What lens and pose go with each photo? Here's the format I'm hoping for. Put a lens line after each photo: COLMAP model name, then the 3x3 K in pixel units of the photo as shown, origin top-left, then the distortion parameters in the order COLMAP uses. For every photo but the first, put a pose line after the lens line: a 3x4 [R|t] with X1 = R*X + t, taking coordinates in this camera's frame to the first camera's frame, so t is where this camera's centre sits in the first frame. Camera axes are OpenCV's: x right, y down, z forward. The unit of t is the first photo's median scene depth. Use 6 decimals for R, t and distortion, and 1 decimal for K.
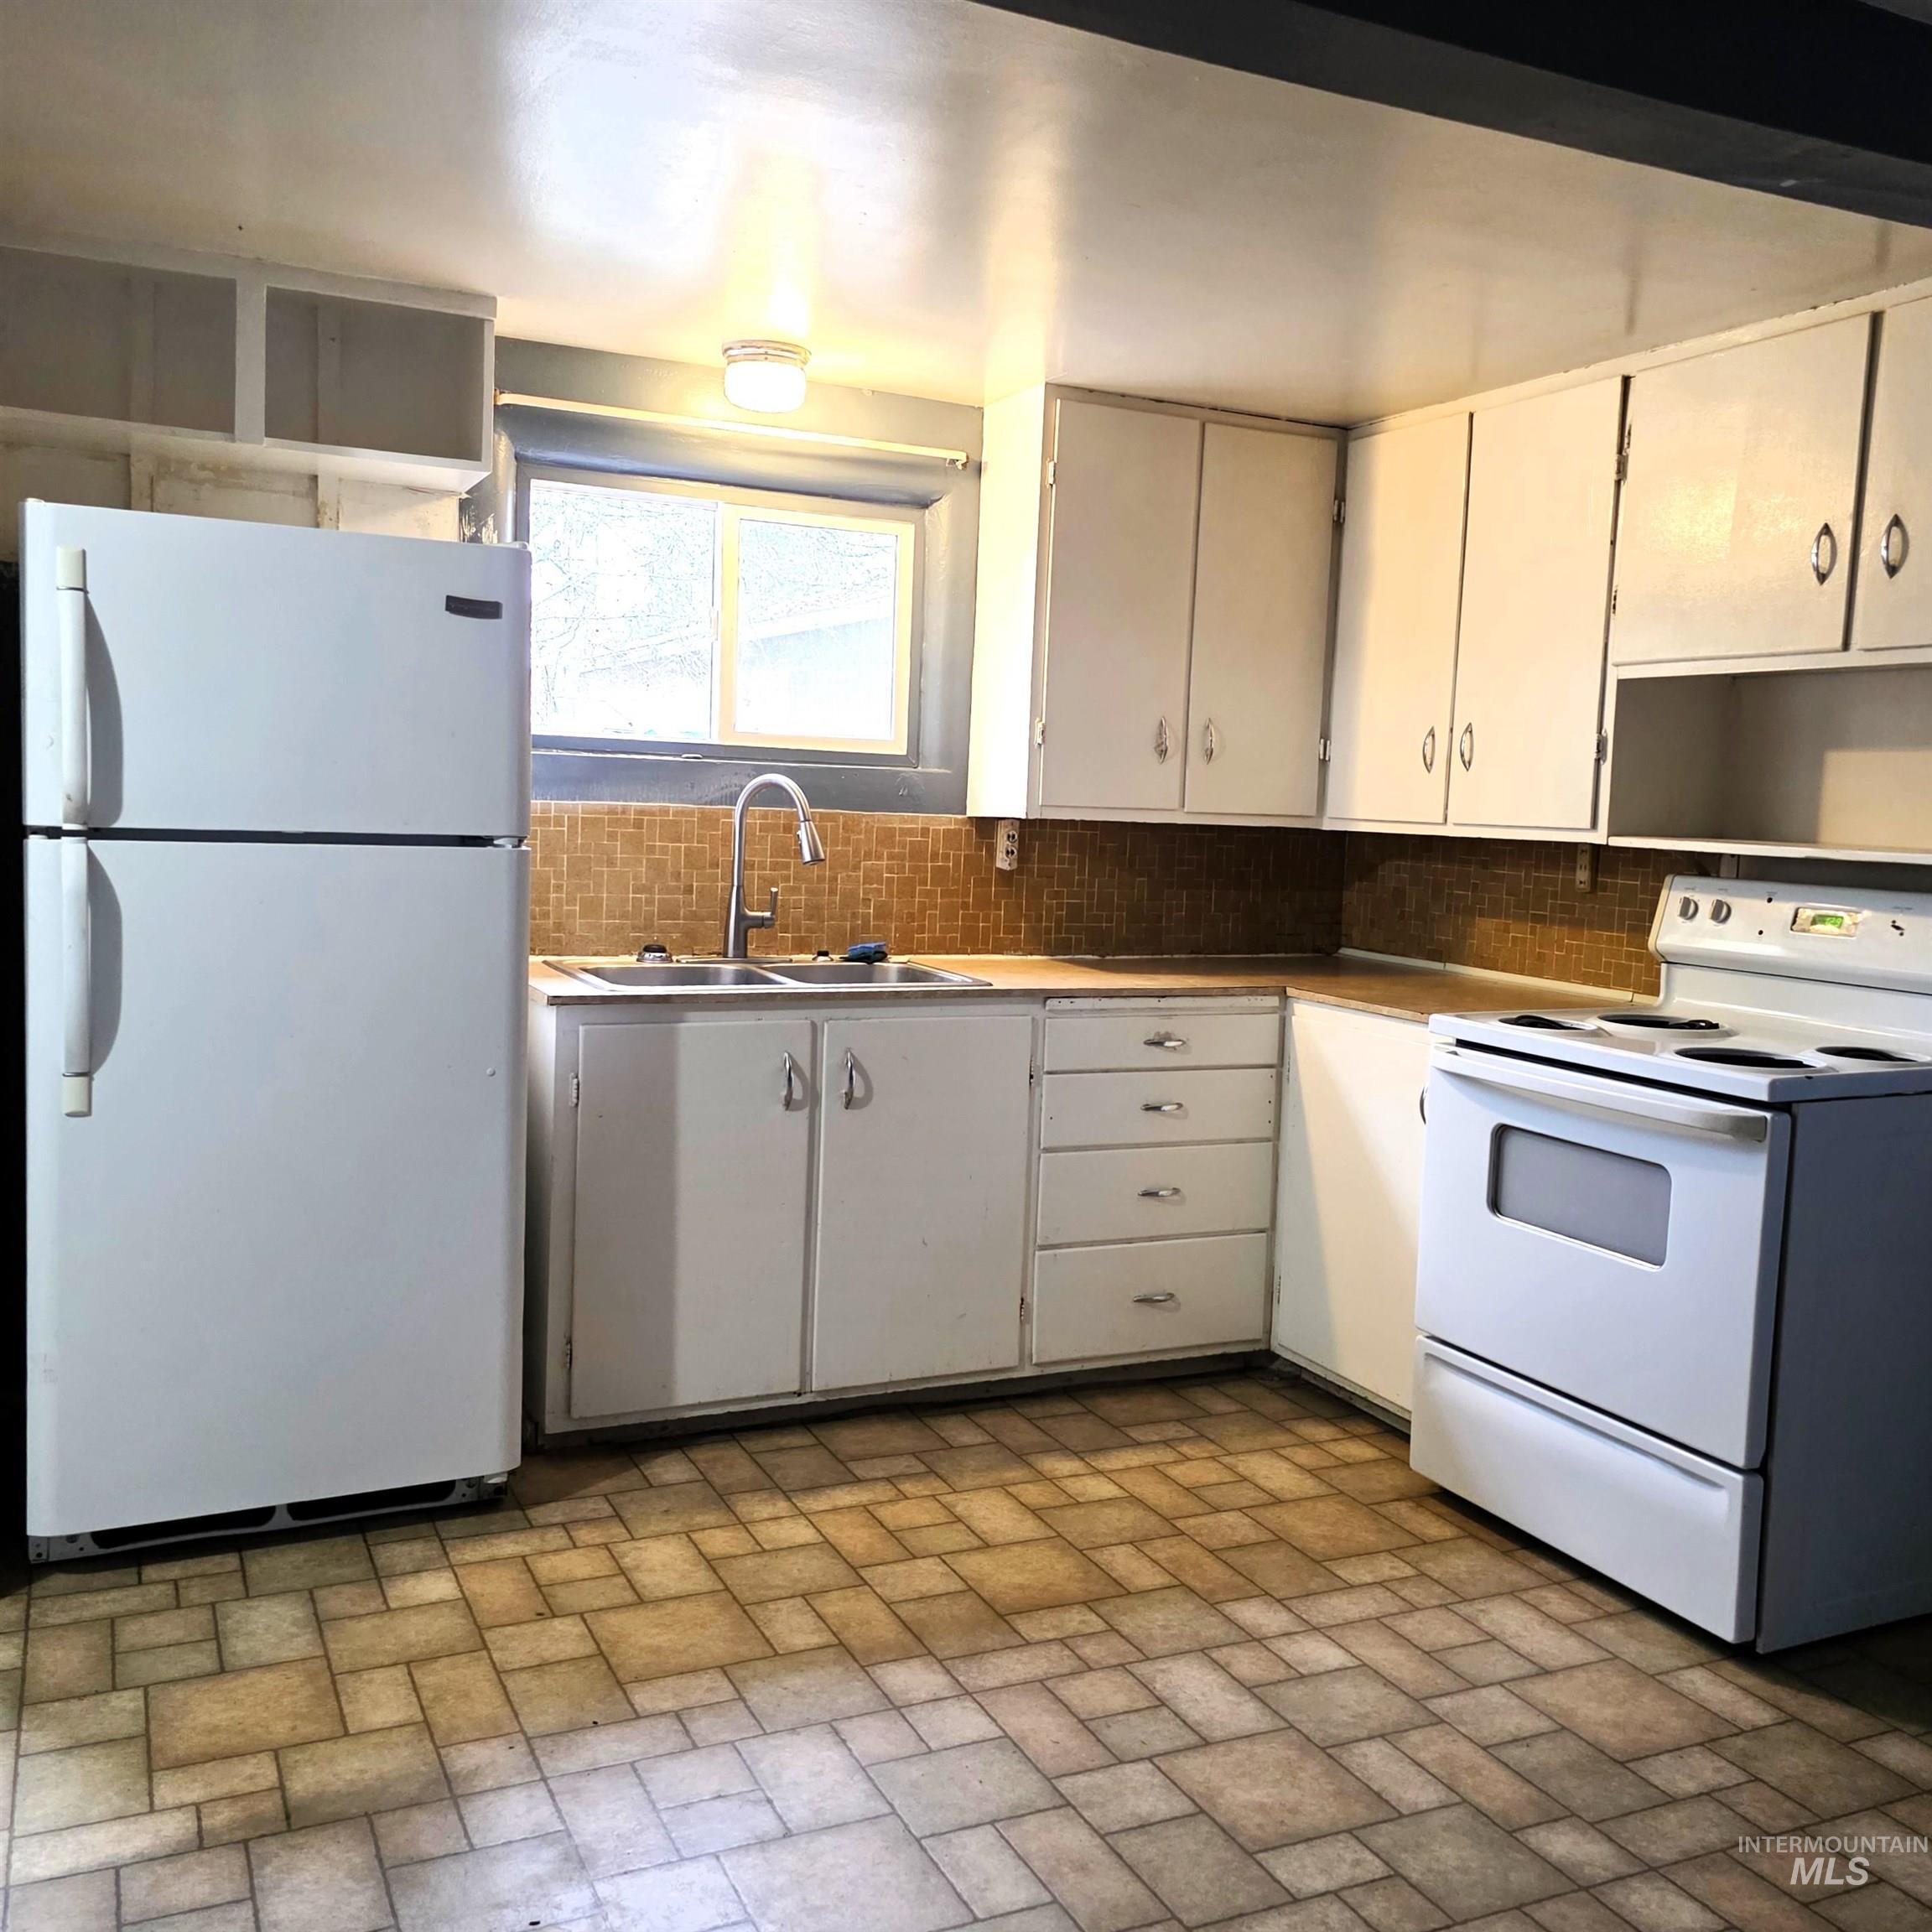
lens RADIAL K [[1791.2, 0, 974.8], [0, 1791.2, 971.1], [0, 0, 1]] dist [0.056522, -0.048495]
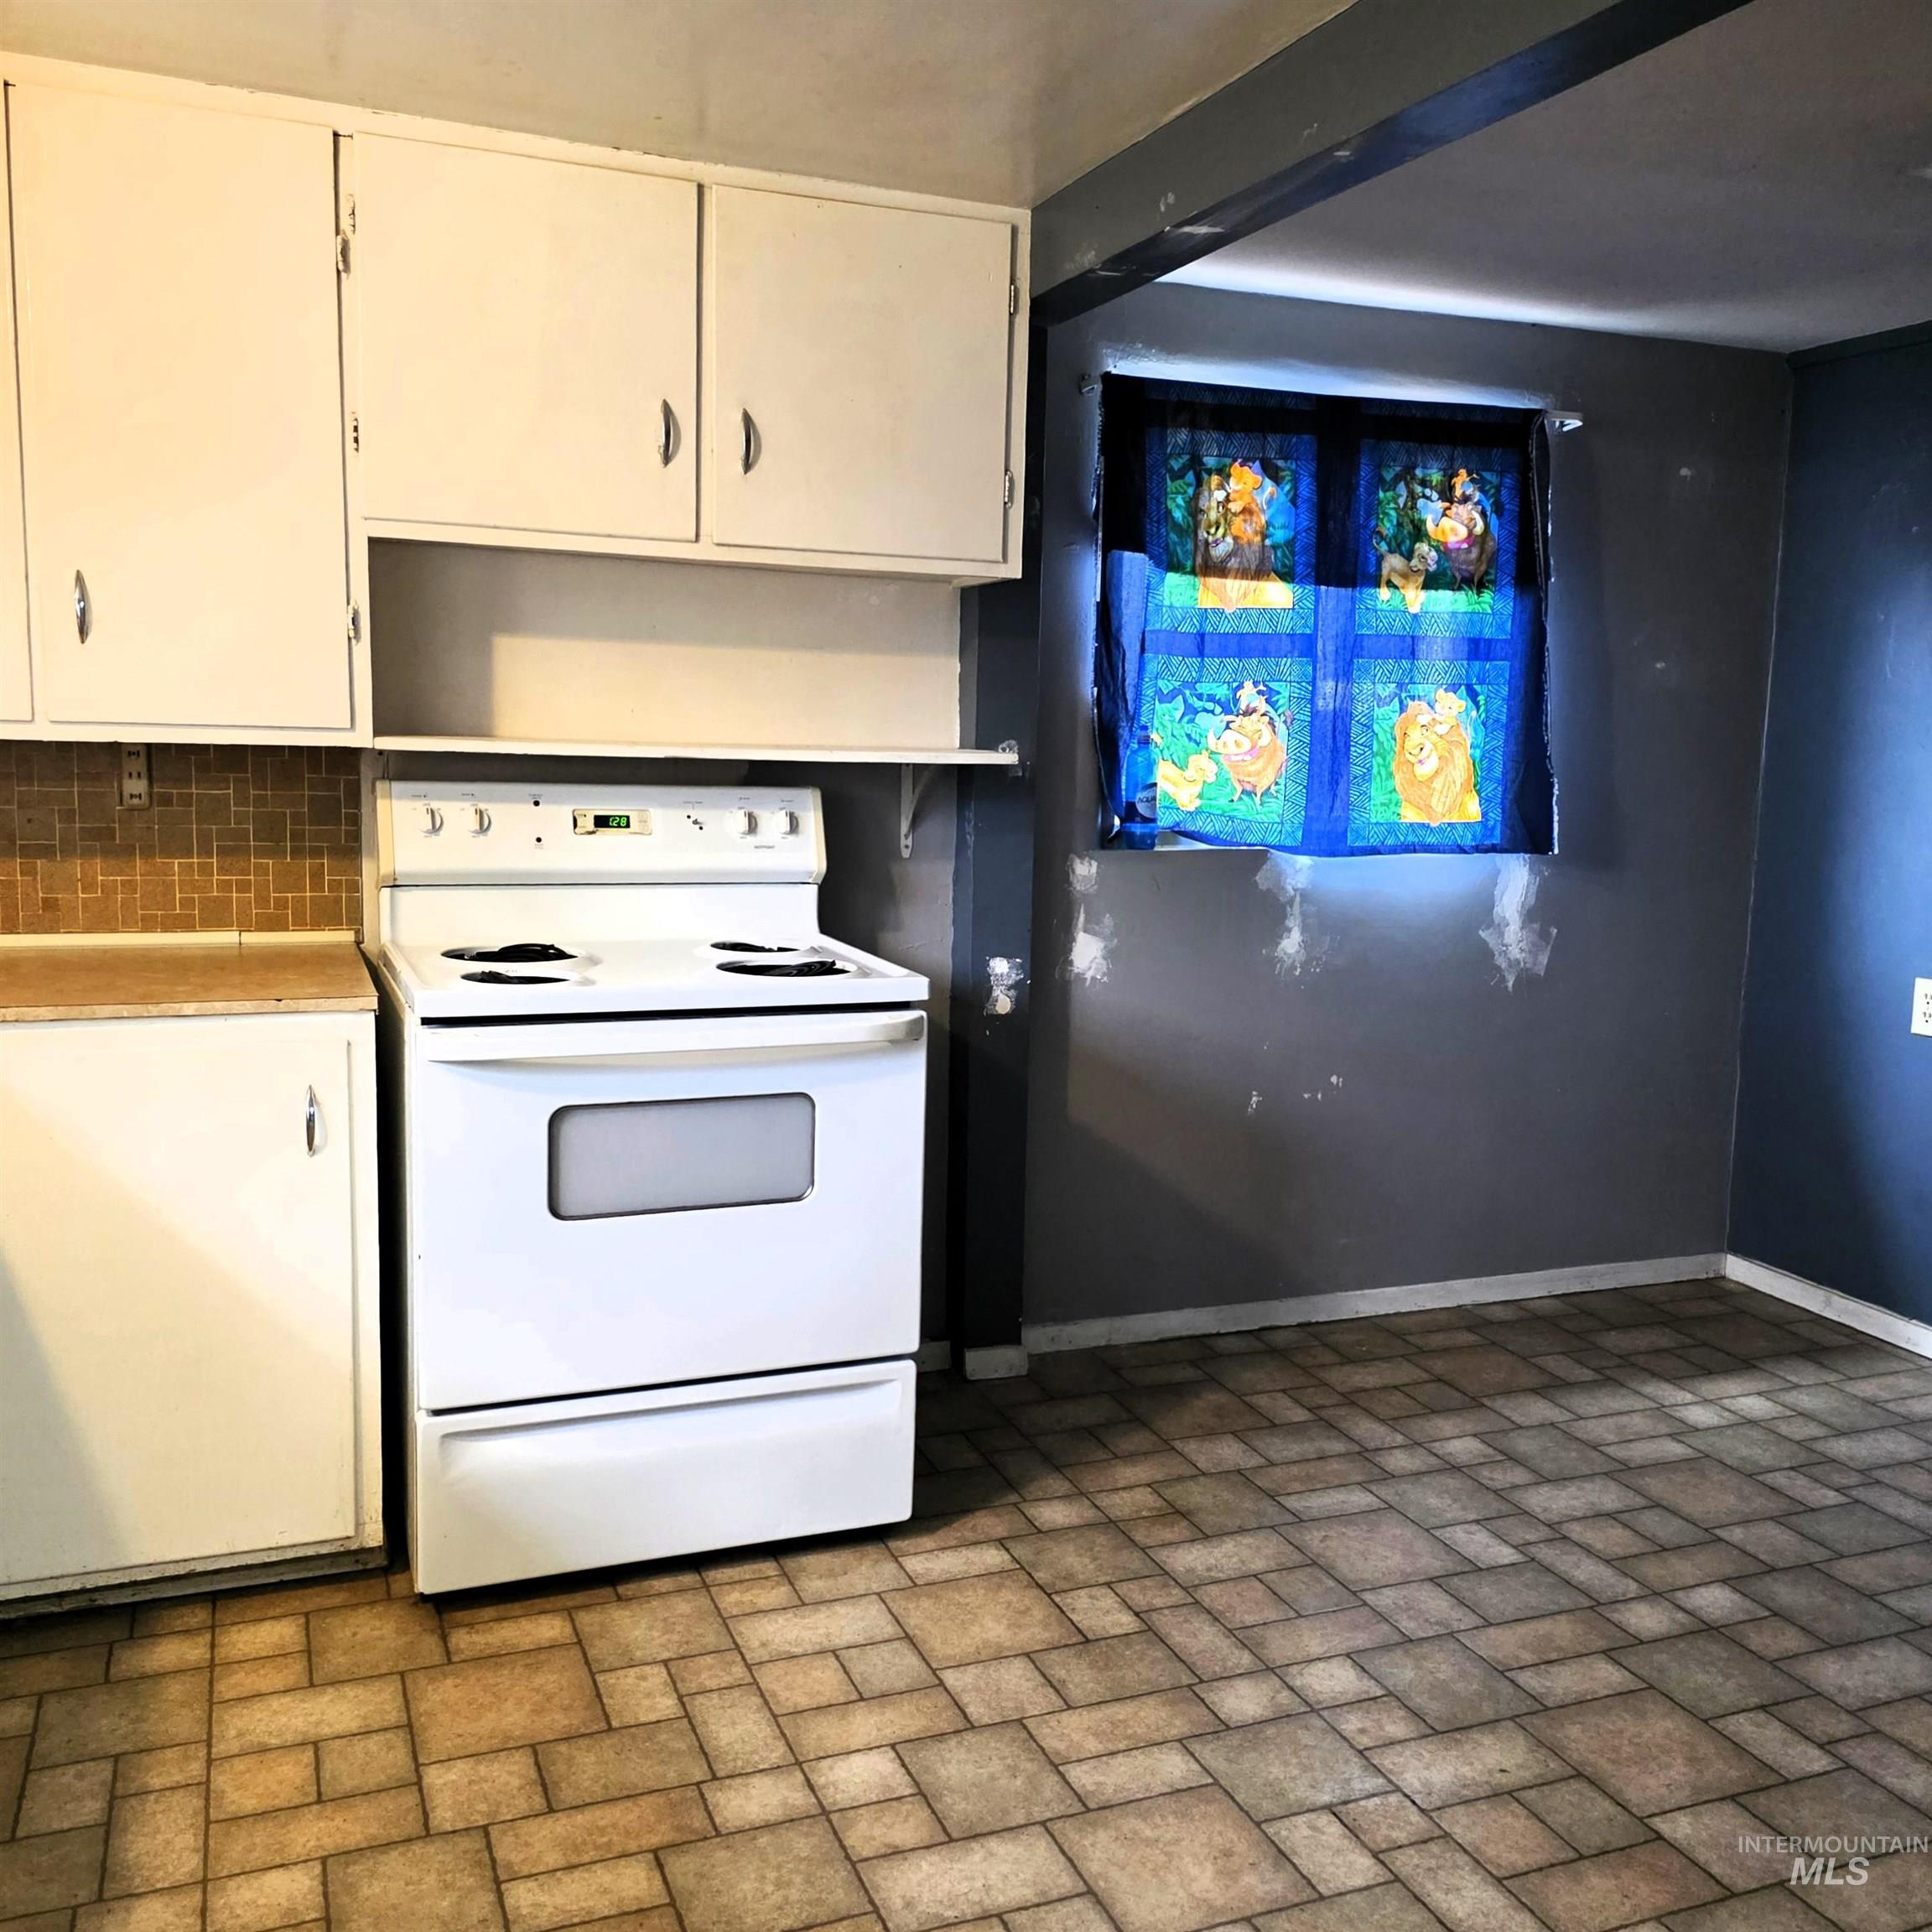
lens RADIAL K [[1791.2, 0, 974.8], [0, 1791.2, 971.1], [0, 0, 1]] dist [0.056522, -0.048495]
pose [[0.075200, -0.171180, 0.982366, -0.484040], [0.076463, 0.983244, 0.165480, -0.095791], [-0.994233, 0.062671, 0.087029, 0.763271]]
